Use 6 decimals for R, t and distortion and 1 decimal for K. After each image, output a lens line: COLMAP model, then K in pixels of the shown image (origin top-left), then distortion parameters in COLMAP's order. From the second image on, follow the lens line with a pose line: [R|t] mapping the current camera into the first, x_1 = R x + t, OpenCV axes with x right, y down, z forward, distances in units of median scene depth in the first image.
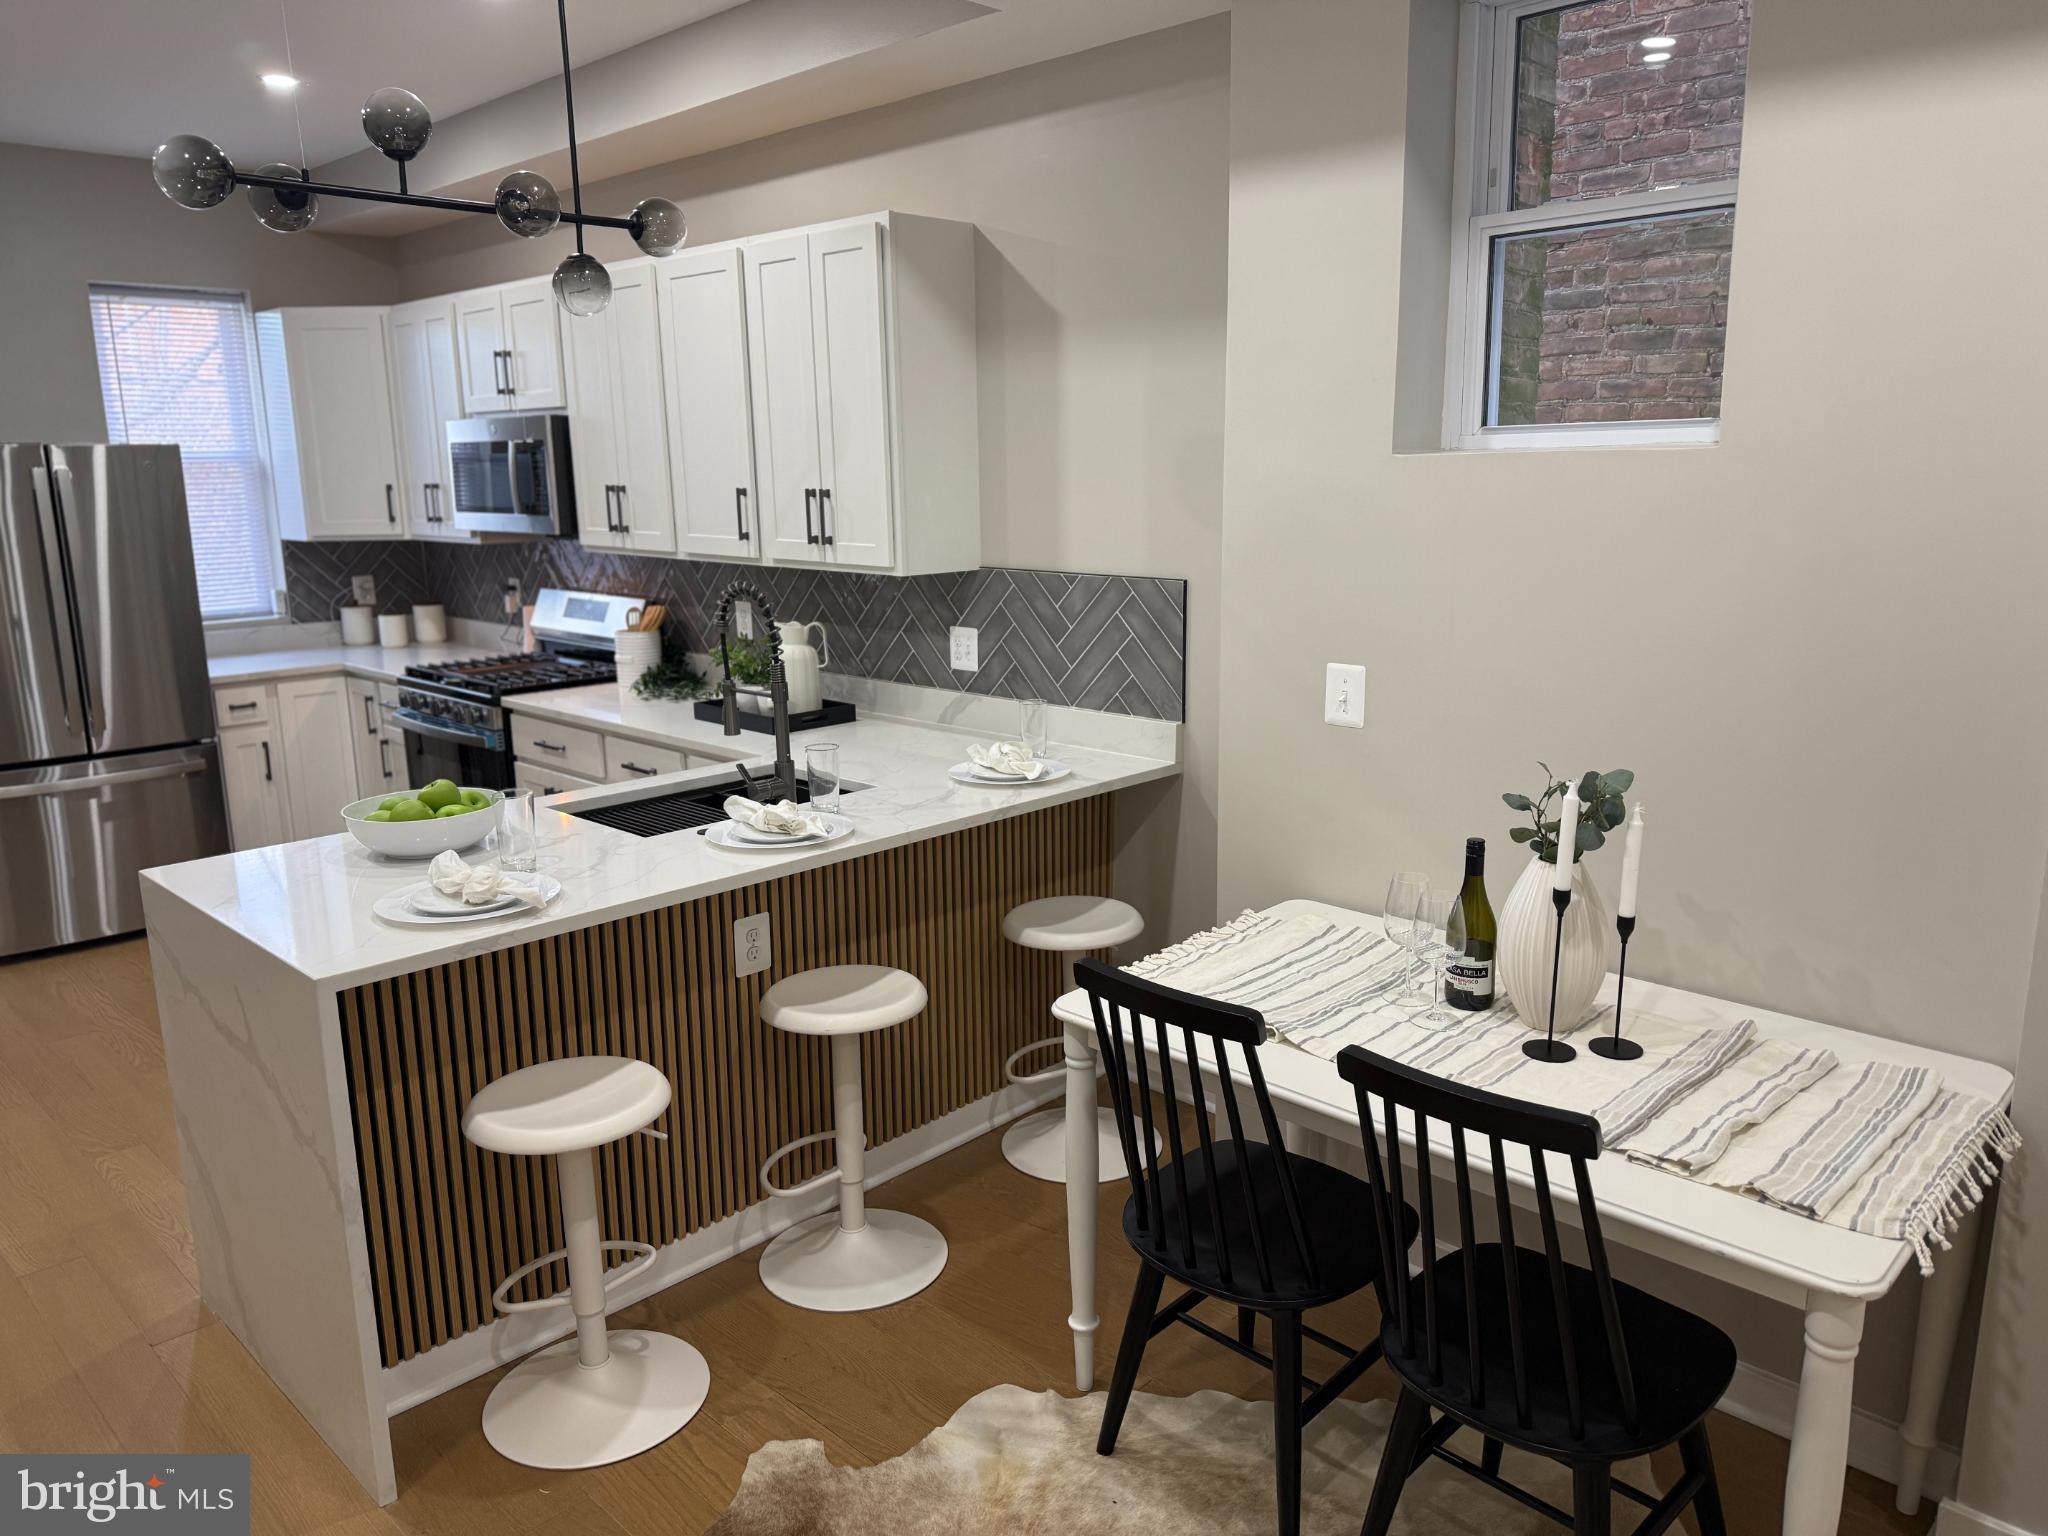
lens RADIAL K [[1430.6, 0, 1035.5], [0, 1430.6, 774.6], [0, 0, 1]] dist [0.074294, -0.102611]
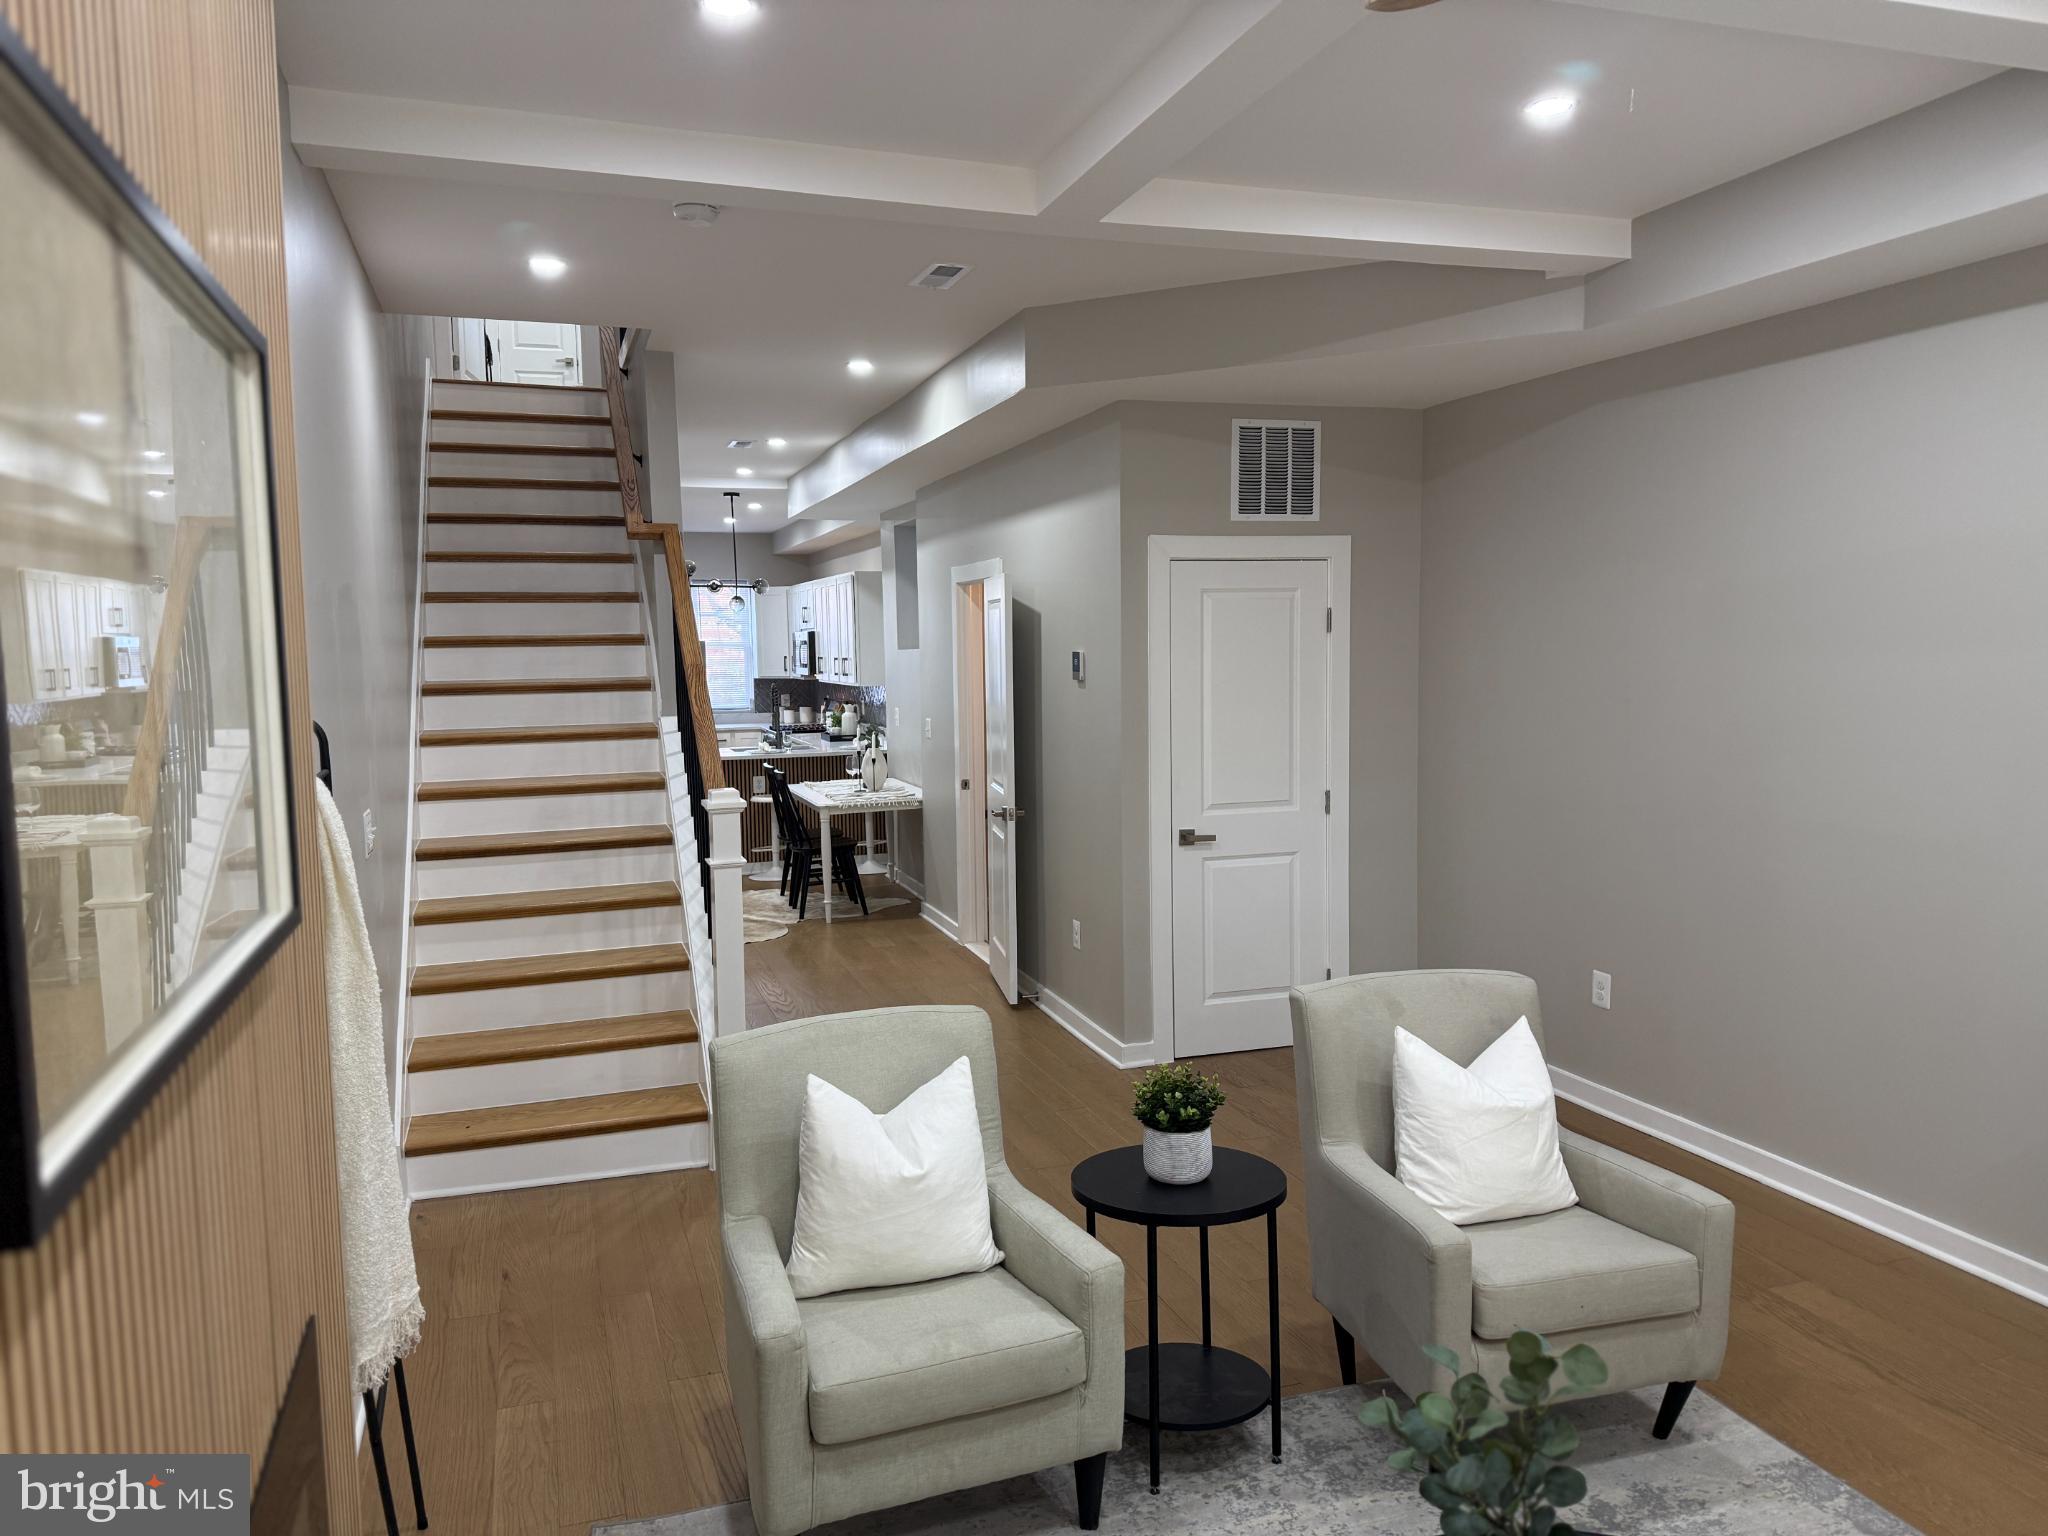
lens RADIAL K [[1430.6, 0, 1031.4], [0, 1430.6, 752.4], [0, 0, 1]] dist [0.074294, -0.102611]
pose [[0.890148, 0.035103, -0.454316, 1.528870], [-0.094982, 0.989422, -0.109650, 0.278606], [0.445661, 0.140757, 0.884066, -1.393732]]
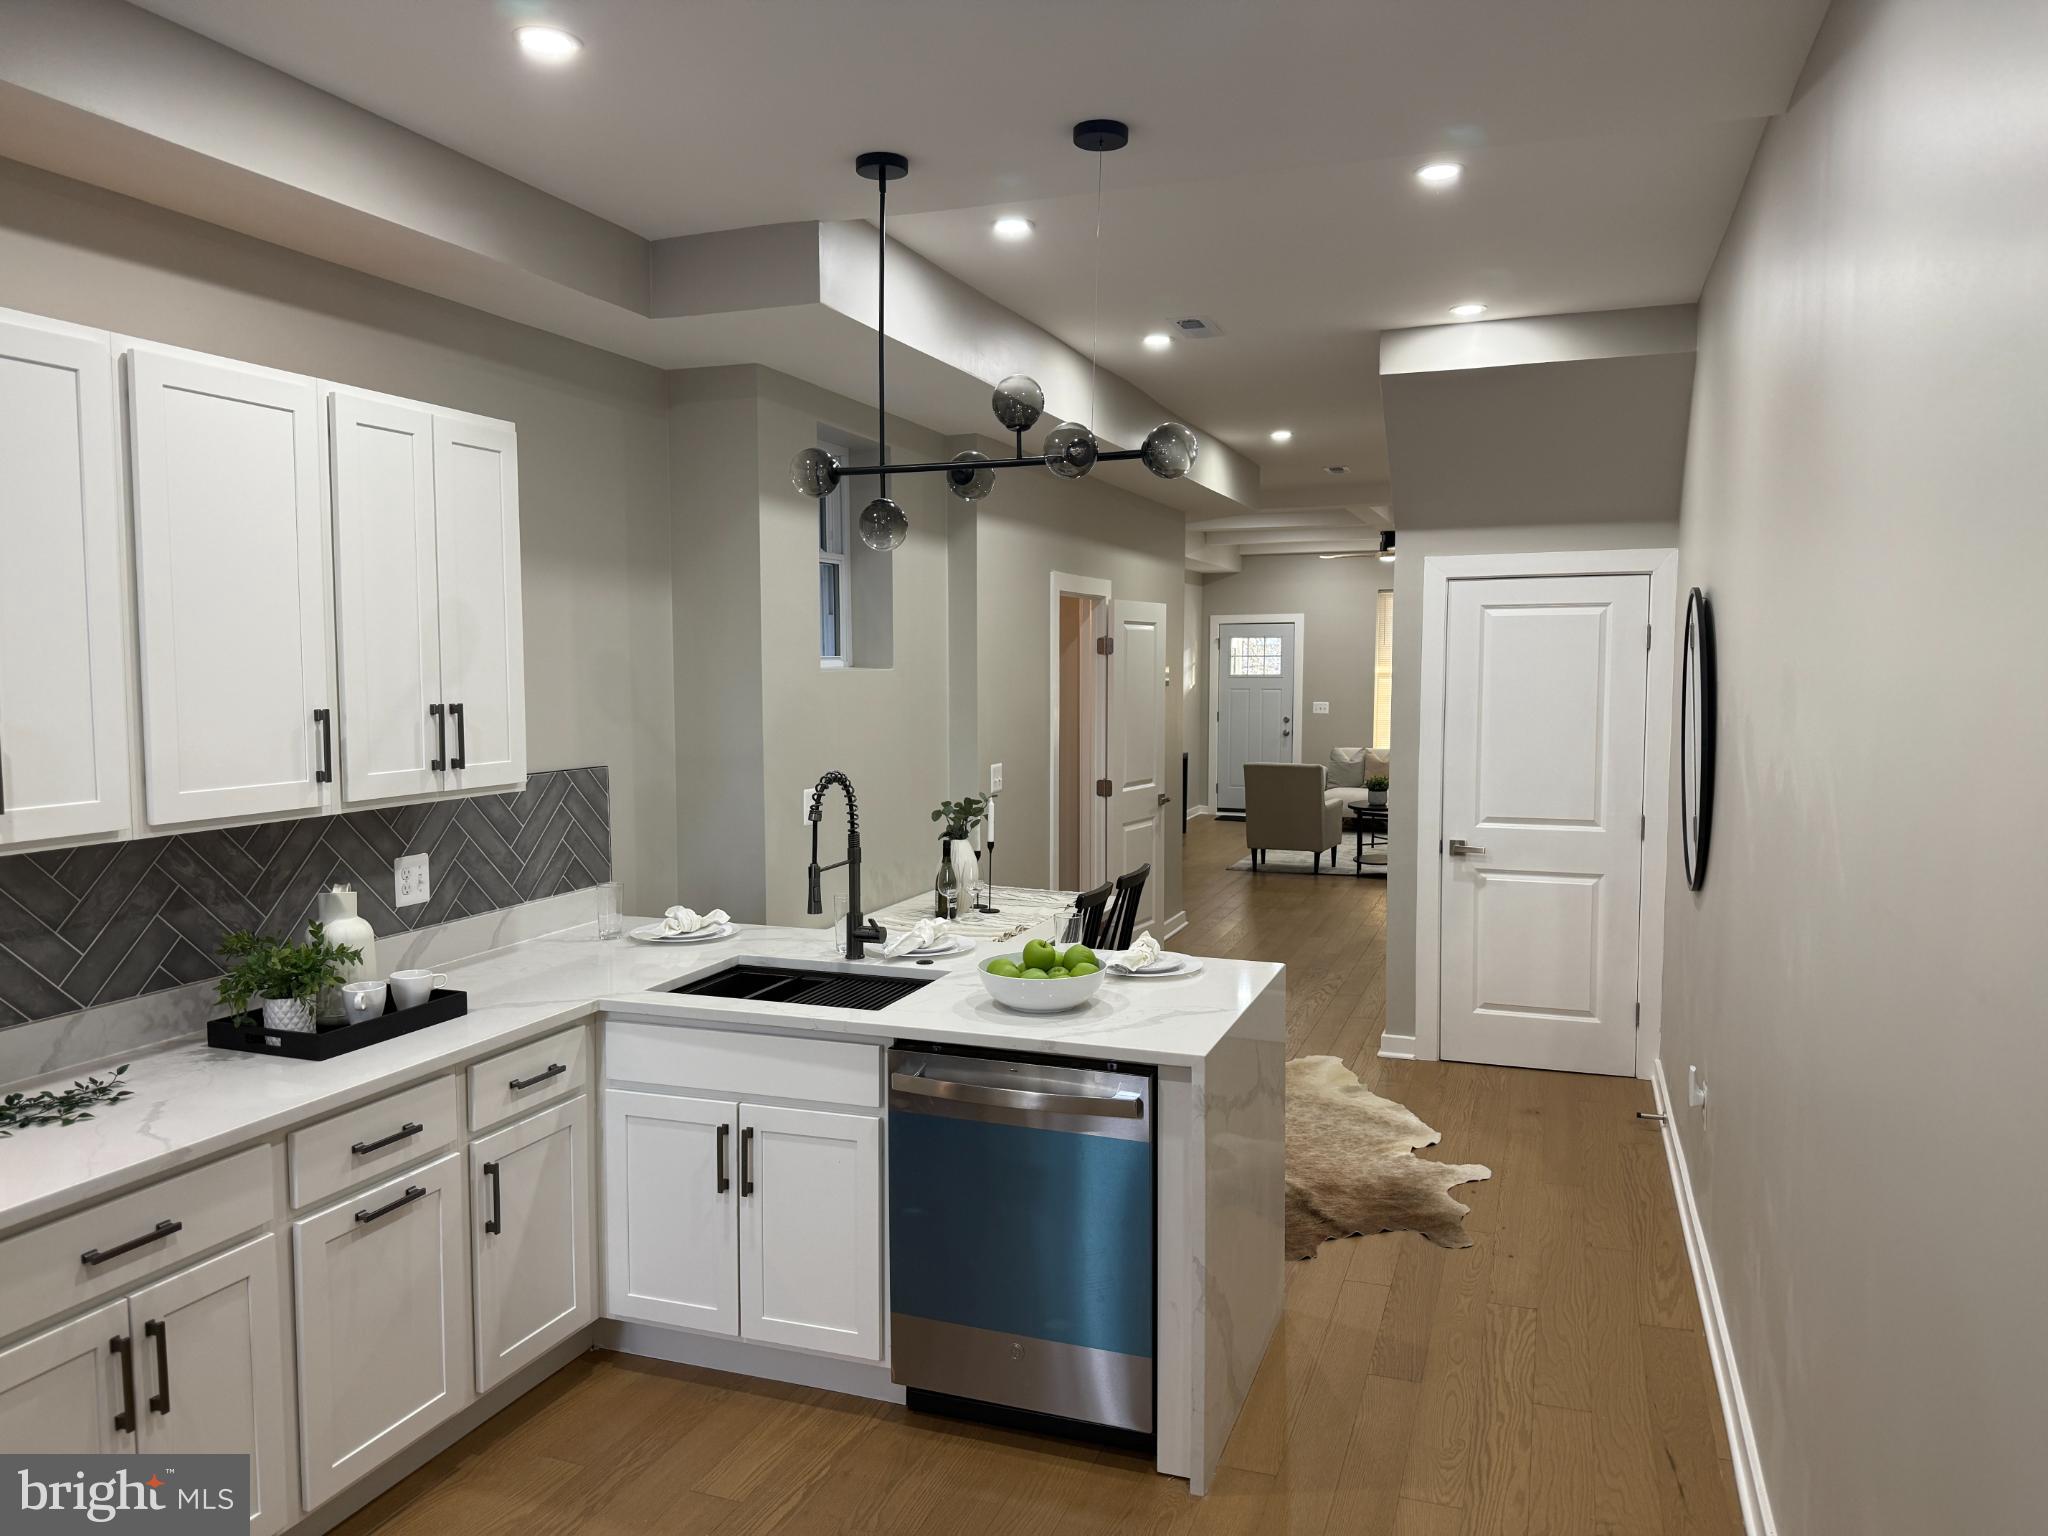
lens RADIAL K [[1430.6, 0, 1045.3], [0, 1430.6, 763.7], [0, 0, 1]] dist [0.074294, -0.102611]
pose [[-0.403362, -0.057072, 0.913259, -1.069195], [0.197278, 0.969158, 0.147698, -0.223476], [-0.893522, 0.239741, -0.379662, 1.027615]]
